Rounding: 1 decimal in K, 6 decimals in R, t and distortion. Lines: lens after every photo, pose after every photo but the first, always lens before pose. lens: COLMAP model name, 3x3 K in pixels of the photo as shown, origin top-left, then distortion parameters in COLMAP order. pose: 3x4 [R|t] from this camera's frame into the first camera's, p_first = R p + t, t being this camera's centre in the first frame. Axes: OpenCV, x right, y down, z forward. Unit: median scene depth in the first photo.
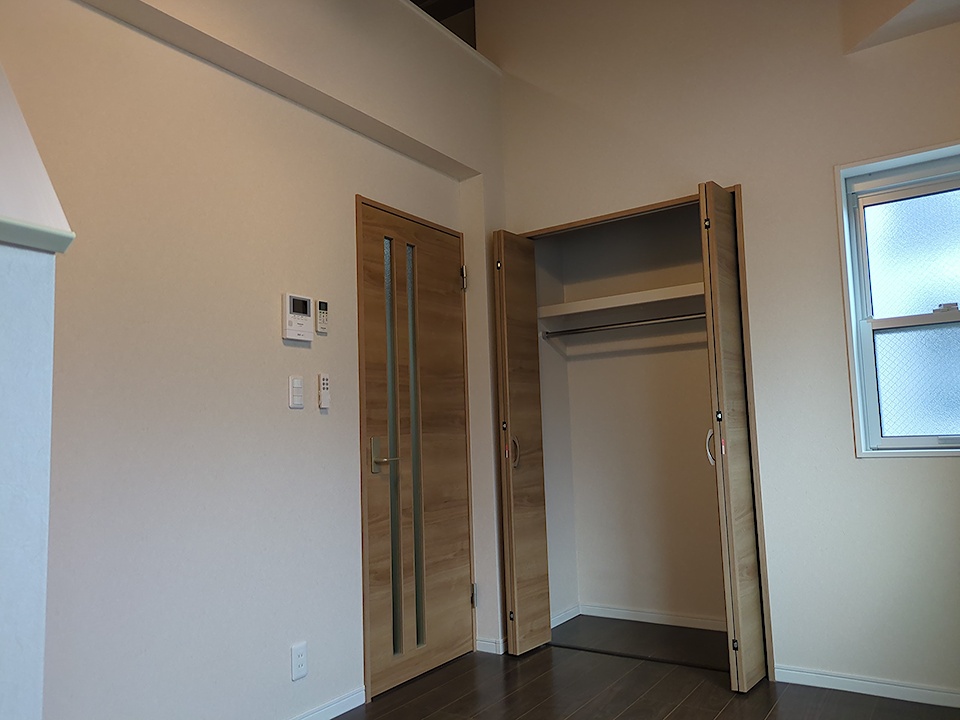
lens RADIAL K [[716.1, 0, 478.9], [0, 716.1, 362.4], [0, 0, 1]] dist [0.044180, -0.037762]
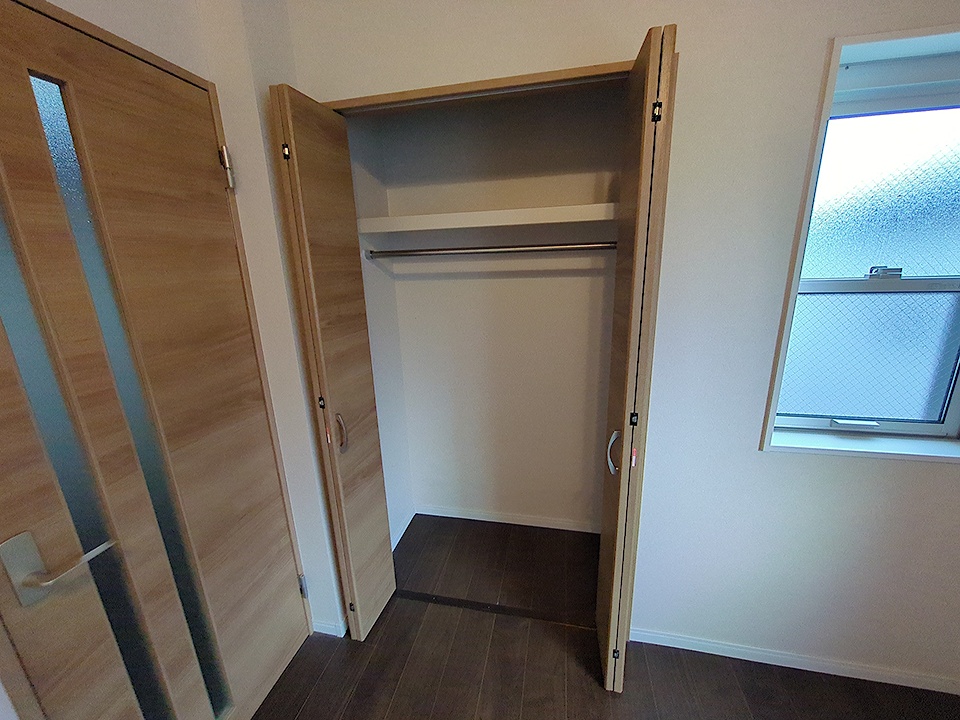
lens RADIAL K [[382.6, 0, 486.3], [0, 382.6, 363.2], [0, 0, 1]] dist [0.003040, -0.000254]
pose [[0.923461, -0.090357, 0.372901, 0.047083], [-0.040818, 0.943226, 0.329635, -0.080835], [-0.381514, -0.319626, 0.867344, 0.596353]]
